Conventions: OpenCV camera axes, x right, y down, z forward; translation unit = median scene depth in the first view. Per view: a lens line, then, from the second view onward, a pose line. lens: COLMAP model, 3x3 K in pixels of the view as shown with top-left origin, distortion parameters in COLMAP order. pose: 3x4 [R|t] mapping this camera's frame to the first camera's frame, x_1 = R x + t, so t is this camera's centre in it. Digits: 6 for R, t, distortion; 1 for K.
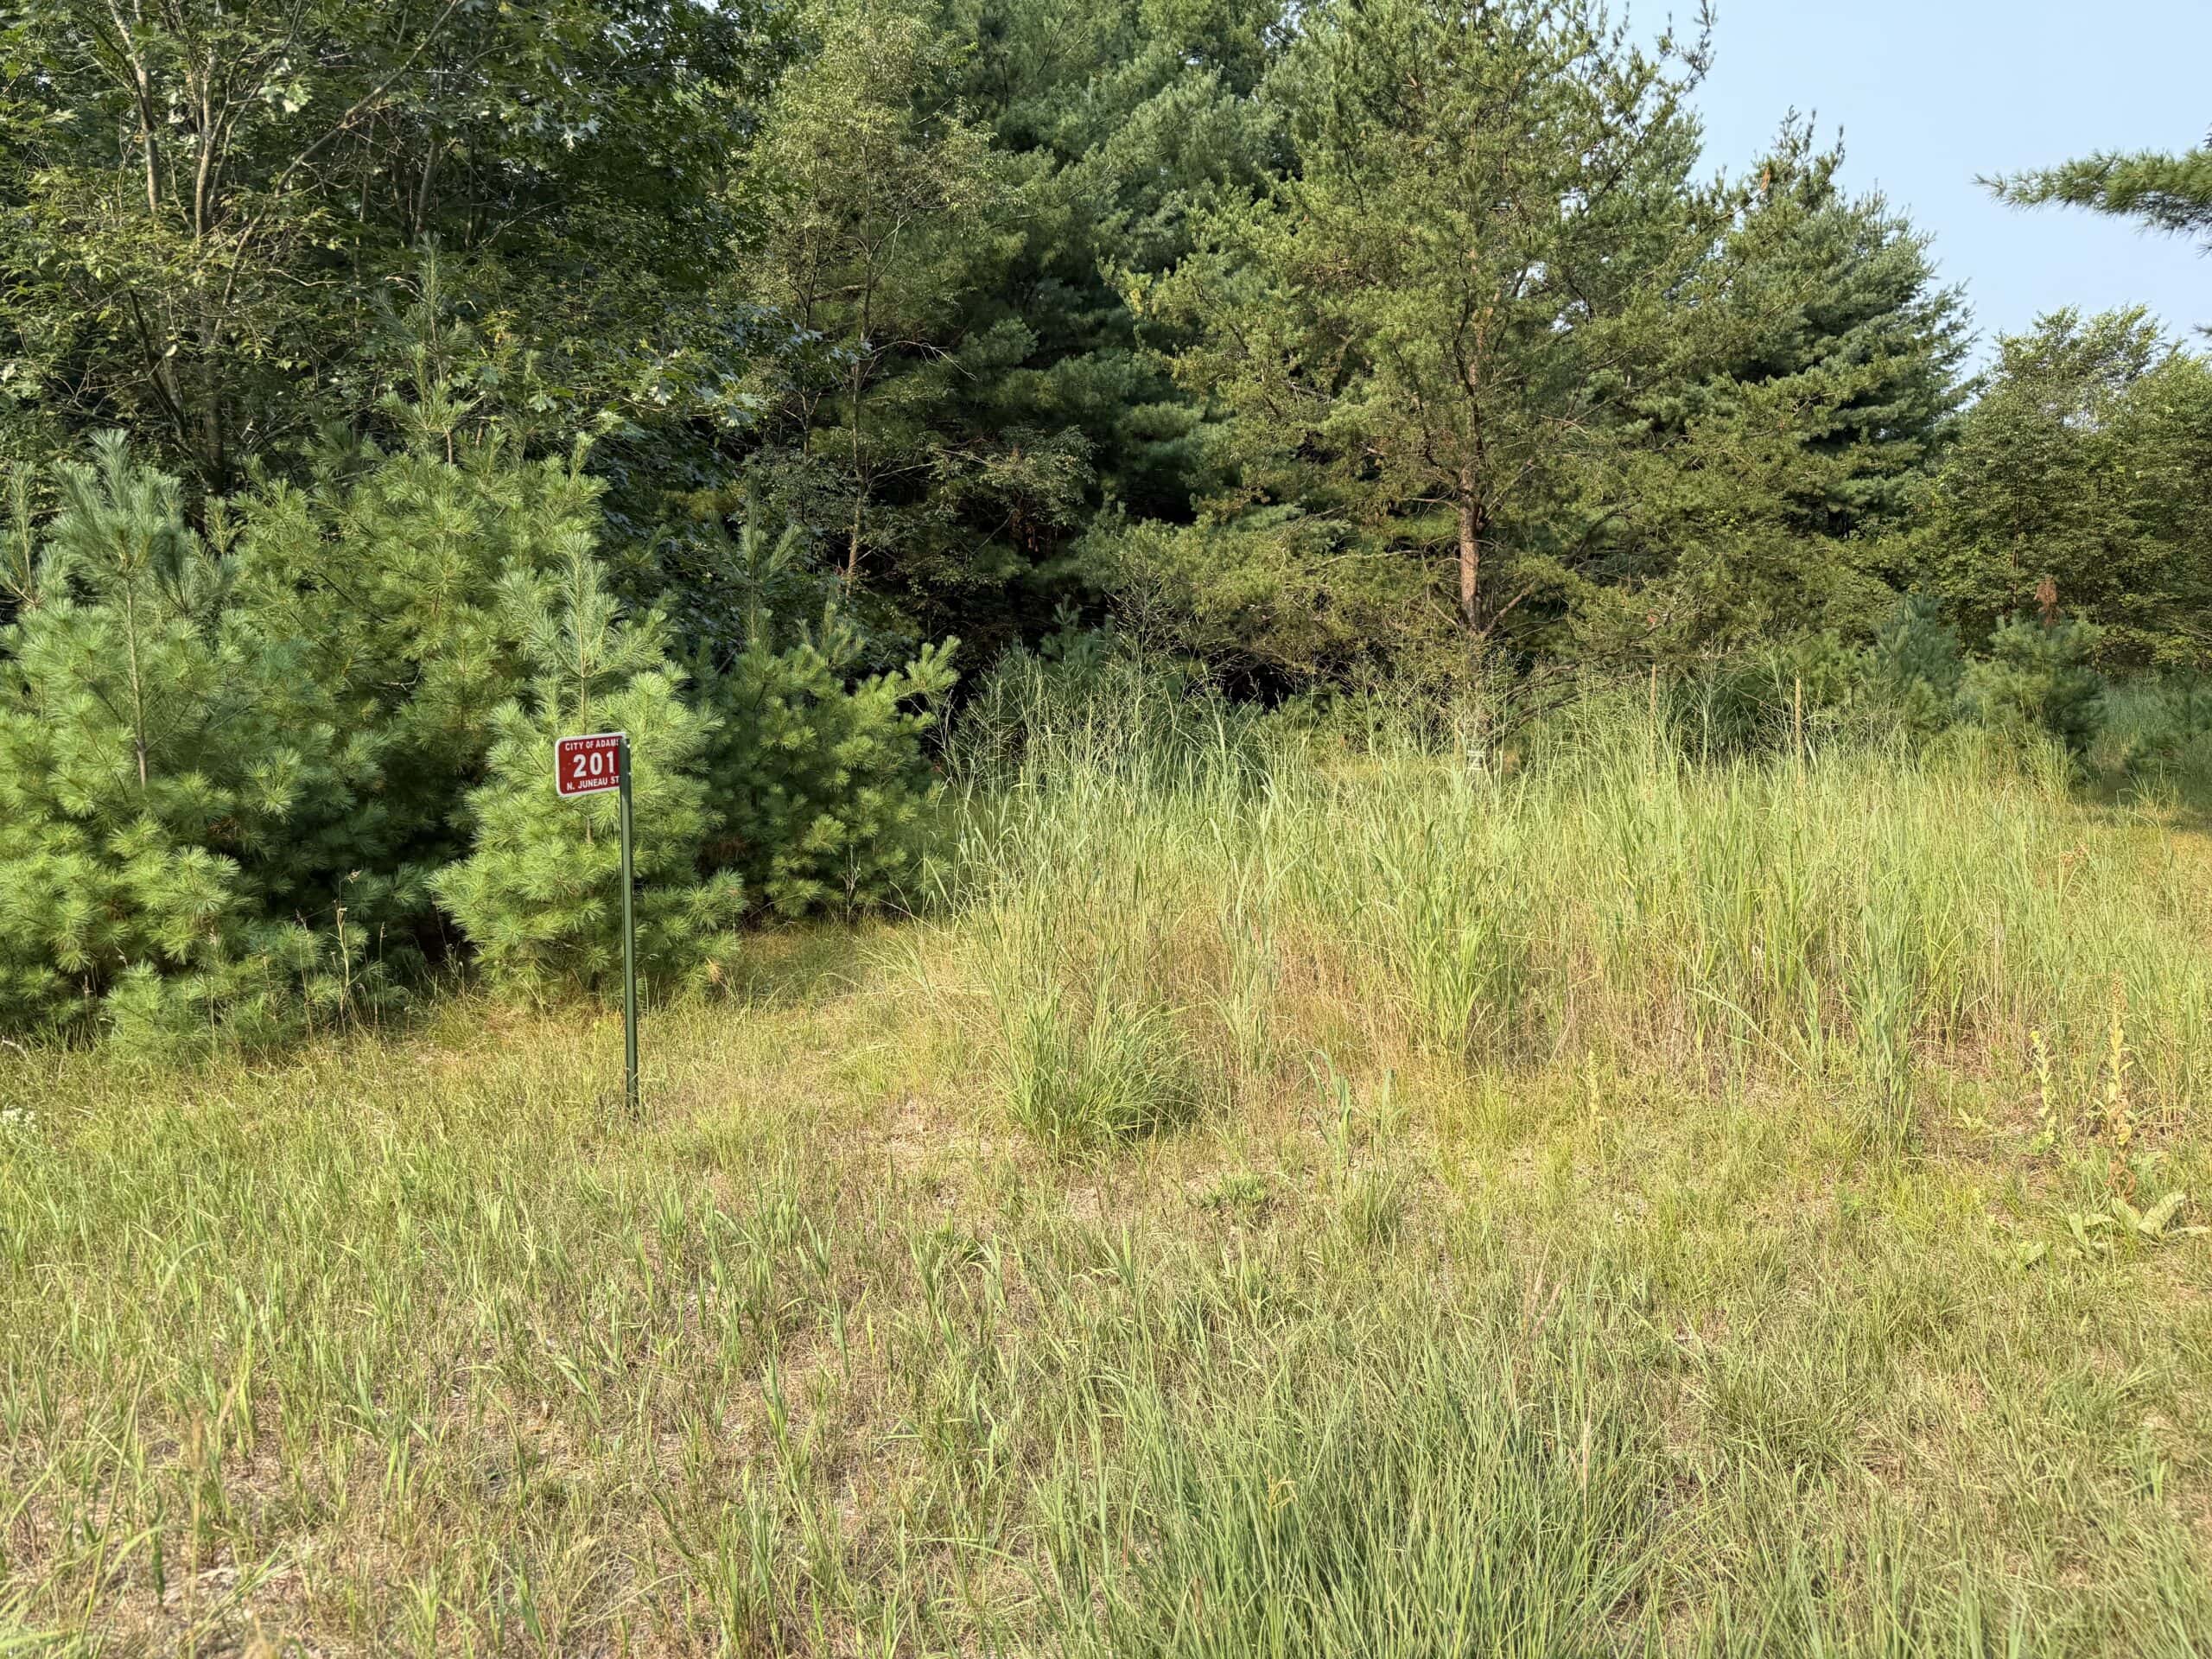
lens RADIAL K [[1557.3, 0, 1110.3], [0, 1557.3, 832.2], [0, 0, 1]] dist [0.045906, -0.025407]
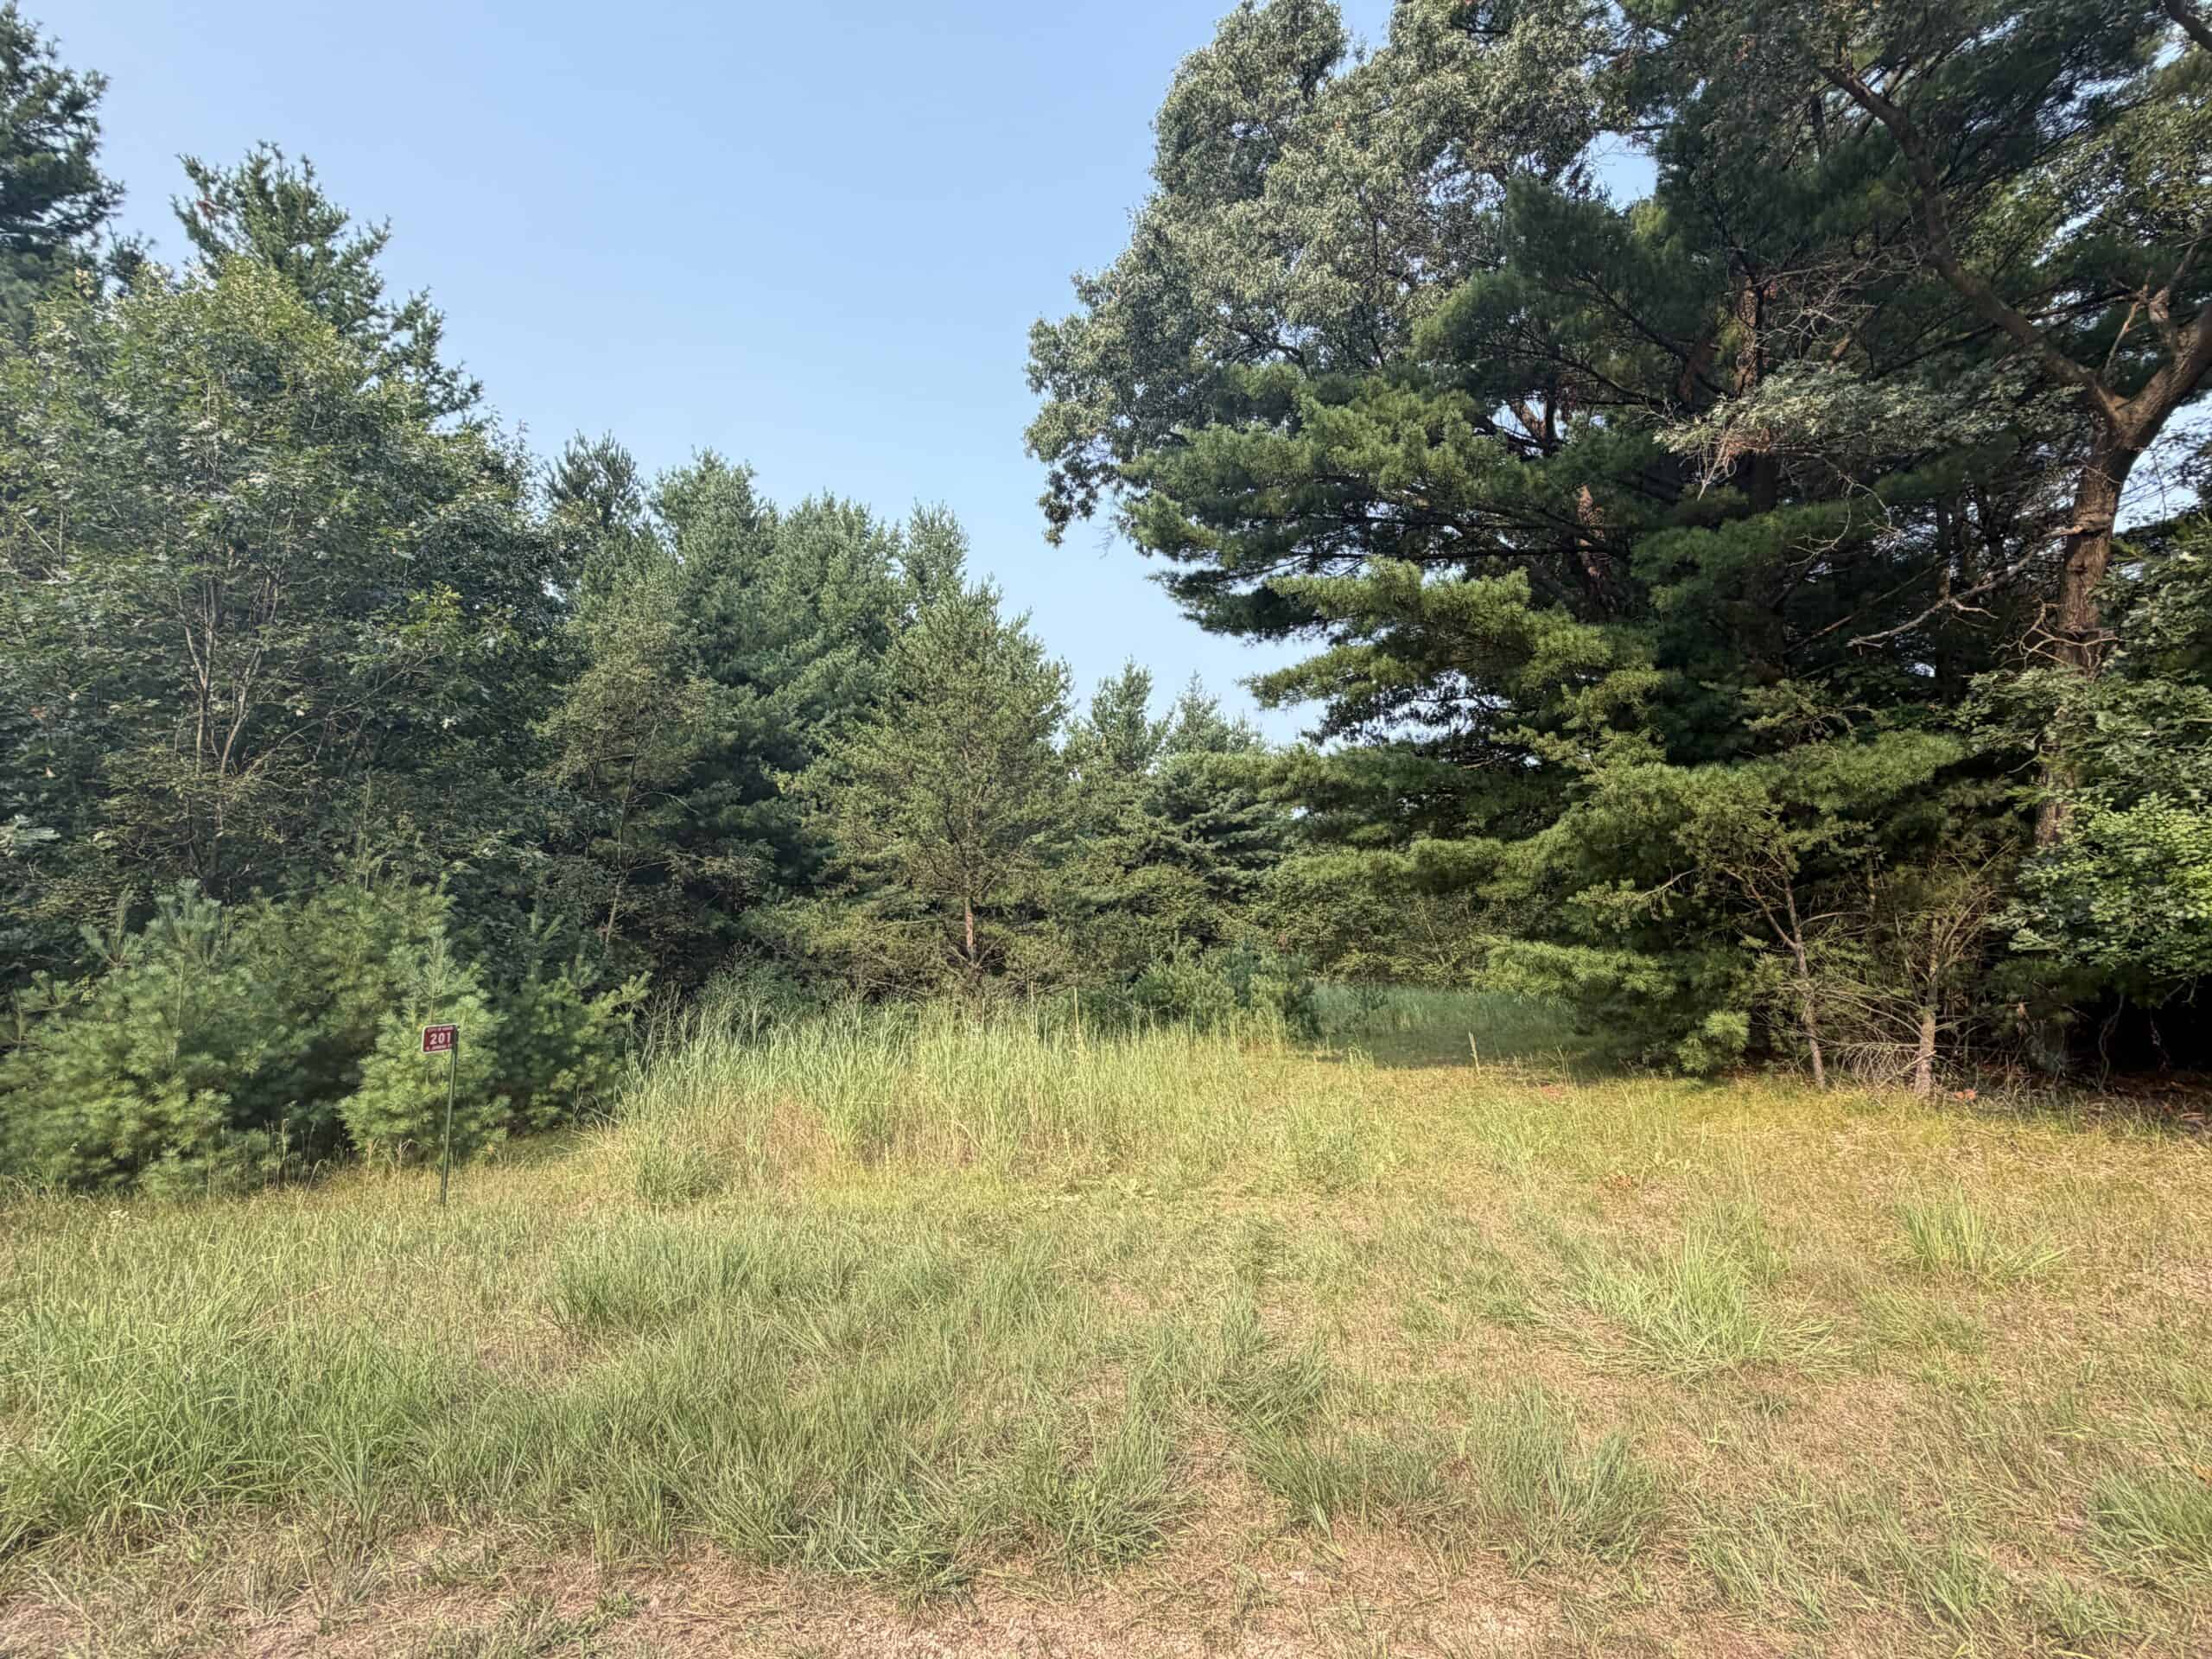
lens RADIAL K [[1035.1, 0, 1105.8], [0, 1035.1, 831.6], [0, 0, 1]] dist [-0.006915, -0.001648]
pose [[0.963876, 0.025191, 0.265156, 0.122278], [0.040221, 0.970336, -0.238392, 0.037628], [-0.263296, 0.240445, 0.934271, -0.454203]]
